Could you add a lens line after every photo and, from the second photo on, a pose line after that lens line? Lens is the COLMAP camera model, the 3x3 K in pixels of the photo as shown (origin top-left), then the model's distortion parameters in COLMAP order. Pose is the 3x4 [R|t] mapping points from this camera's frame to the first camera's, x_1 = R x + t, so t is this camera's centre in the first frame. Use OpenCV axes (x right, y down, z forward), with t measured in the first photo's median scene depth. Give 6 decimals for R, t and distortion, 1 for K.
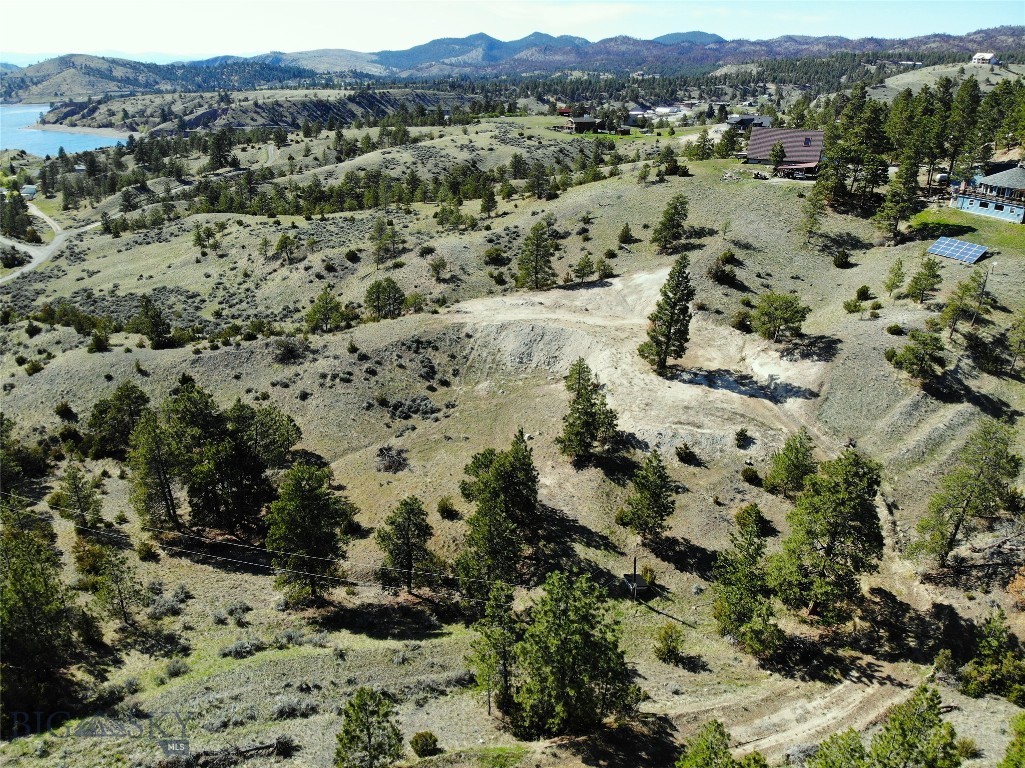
lens RADIAL K [[747.8, 0, 514.1], [0, 747.8, 396.0], [0, 0, 1]] dist [0.031693, -0.121404]
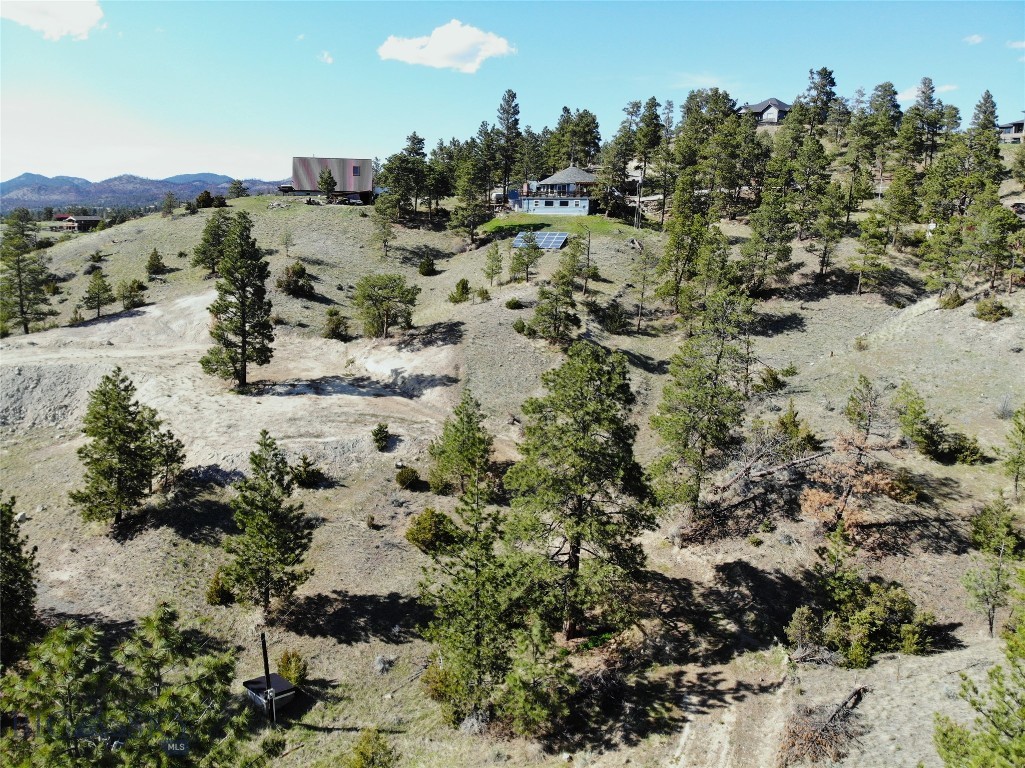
lens RADIAL K [[753.5, 0, 511.2], [0, 753.5, 376.7], [0, 0, 1]] dist [0.144869, -0.296628]
pose [[0.835443, -0.124284, 0.535340, 0.030660], [0.222305, 0.967268, -0.122367, 0.098097], [-0.502609, 0.221240, 0.835726, 0.295348]]
